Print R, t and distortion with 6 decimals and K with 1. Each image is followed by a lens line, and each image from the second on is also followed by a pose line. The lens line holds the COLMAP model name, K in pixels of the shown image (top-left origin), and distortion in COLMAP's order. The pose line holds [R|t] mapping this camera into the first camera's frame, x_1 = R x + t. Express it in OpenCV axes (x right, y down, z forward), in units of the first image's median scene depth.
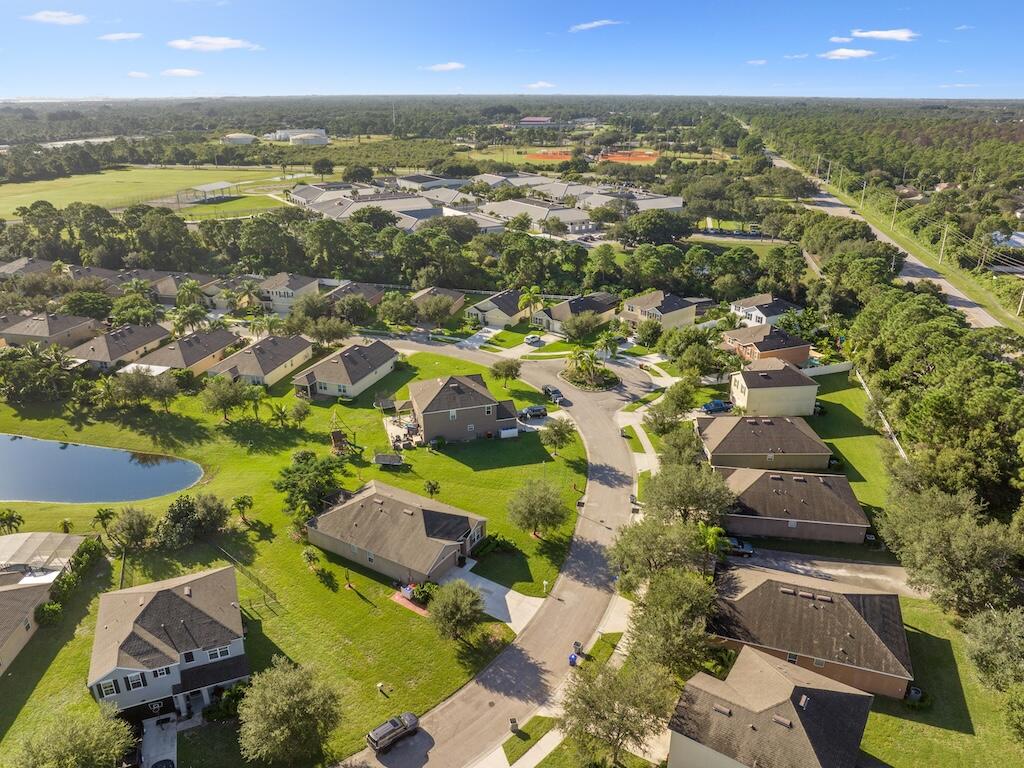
lens RADIAL K [[714.7, 0, 512.0], [0, 714.7, 384.0], [0, 0, 1]] dist [-0.022491, -0.028463]
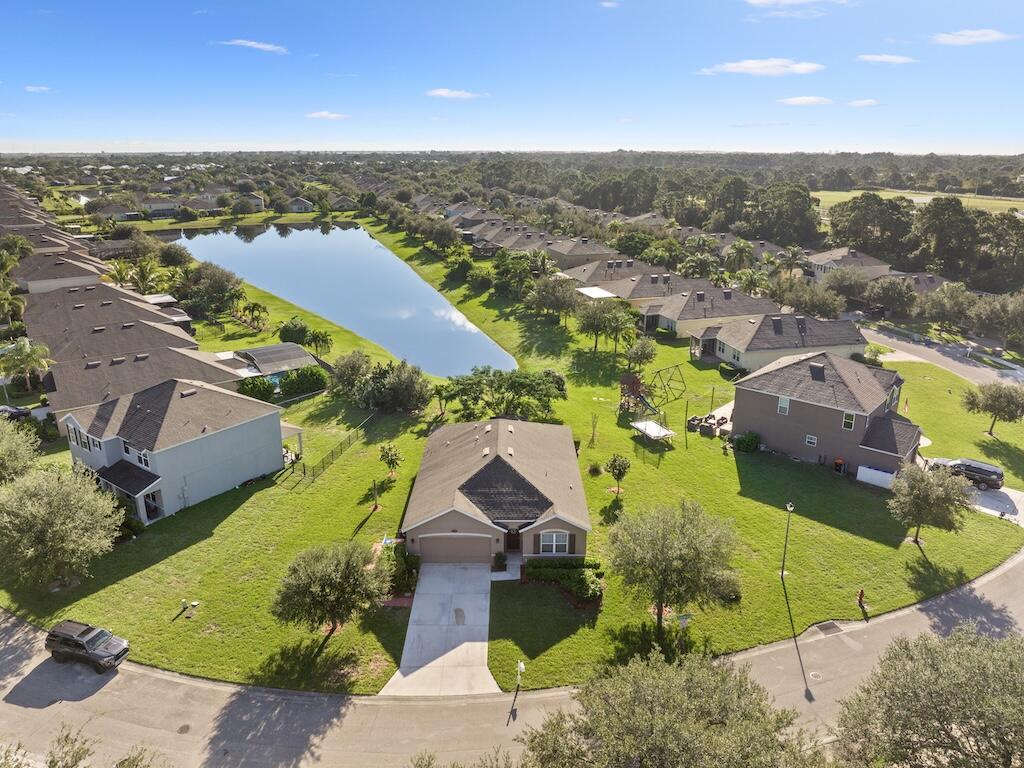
lens RADIAL K [[714.7, 0, 512.0], [0, 714.7, 384.0], [0, 0, 1]] dist [-0.022491, -0.028463]
pose [[0.513381, 0.266510, -0.815728, 0.386372], [-0.324630, 0.940229, 0.102879, 0.054262], [0.794390, 0.211994, 0.569213, 0.691071]]
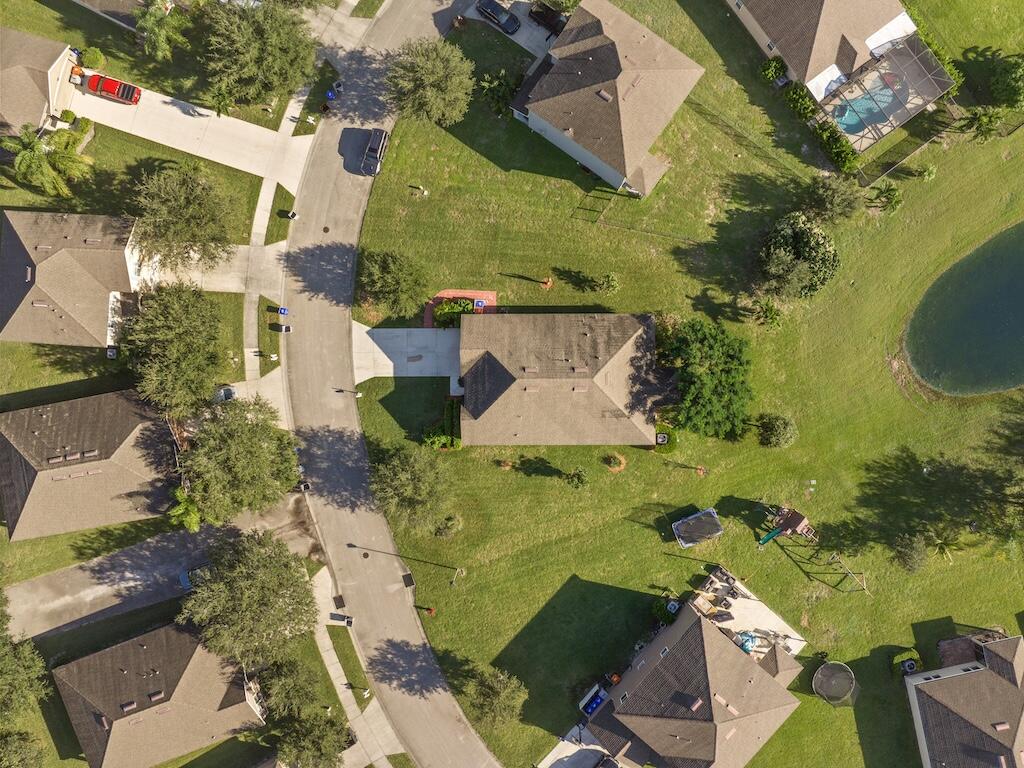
lens RADIAL K [[714.7, 0, 512.0], [0, 714.7, 384.0], [0, 0, 1]] dist [-0.022491, -0.028463]
pose [[-0.856973, 0.515359, 0.001589, -0.128624], [-0.191568, -0.321411, 0.927360, -0.590233], [0.478435, 0.794418, 0.374166, 0.754540]]
